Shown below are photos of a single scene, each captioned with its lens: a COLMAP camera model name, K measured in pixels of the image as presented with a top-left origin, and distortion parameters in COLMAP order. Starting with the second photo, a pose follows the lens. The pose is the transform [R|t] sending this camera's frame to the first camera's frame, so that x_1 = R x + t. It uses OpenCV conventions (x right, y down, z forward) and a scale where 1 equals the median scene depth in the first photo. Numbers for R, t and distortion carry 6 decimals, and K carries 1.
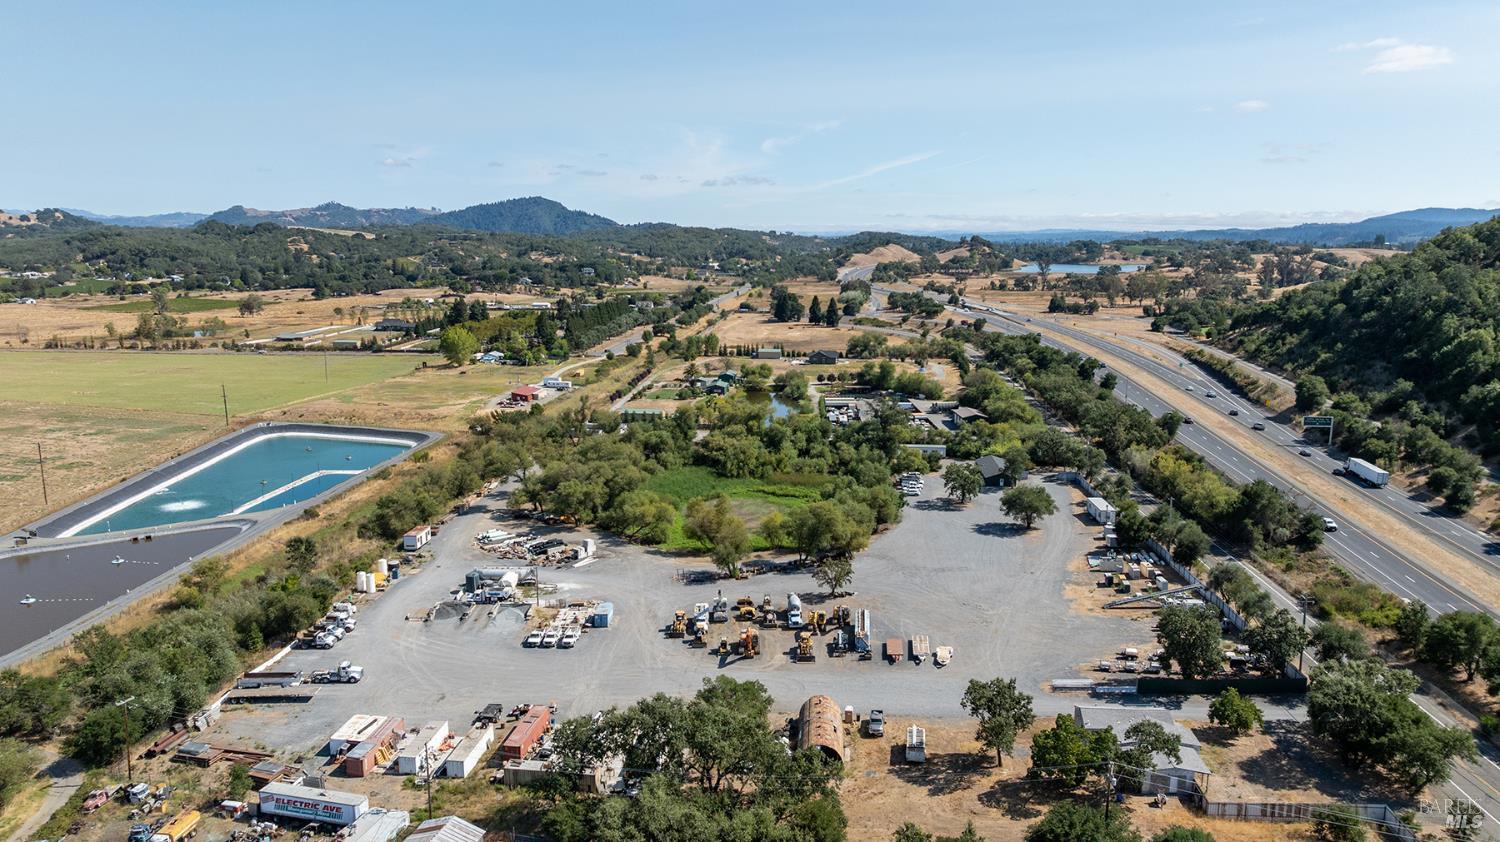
lens RADIAL K [[1054.2, 0, 758.6], [0, 1054.2, 418.8], [0, 0, 1]] dist [-0.051489, 0.059102]
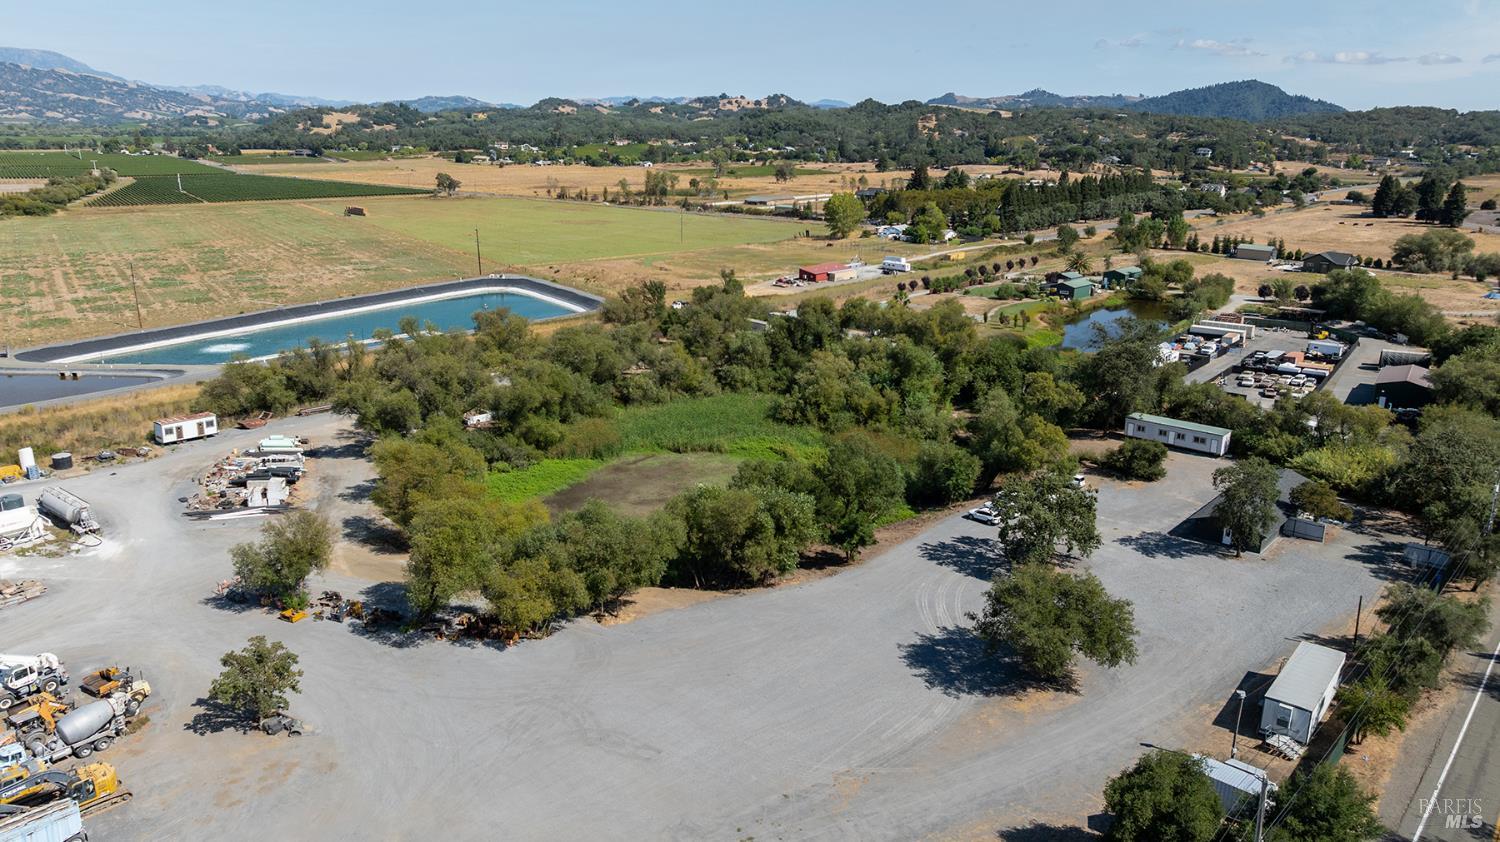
lens RADIAL K [[1054.2, 0, 758.6], [0, 1054.2, 418.8], [0, 0, 1]] dist [-0.051489, 0.059102]
pose [[0.797952, 0.164822, -0.579746, 0.137582], [-0.106784, 0.985326, 0.133153, -0.010404], [0.593186, -0.044342, 0.803843, 0.231319]]
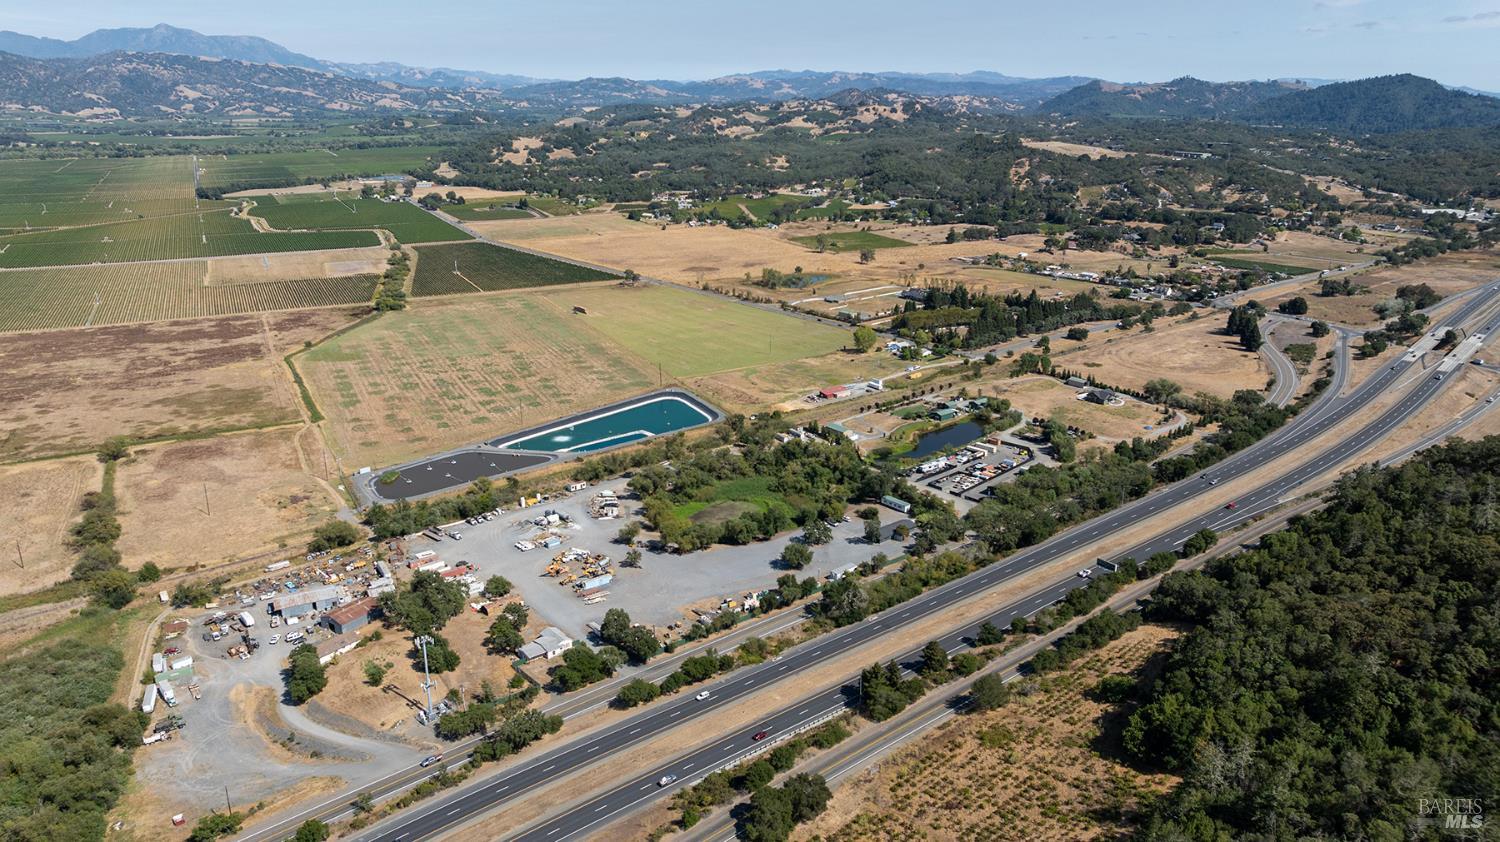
lens RADIAL K [[1054.2, 0, 758.6], [0, 1054.2, 418.8], [0, 0, 1]] dist [-0.051489, 0.059102]
pose [[0.706774, 0.209393, -0.675741, 0.487996], [-0.121153, 0.976906, 0.175999, -0.159423], [0.696989, -0.042524, 0.715820, -0.104310]]
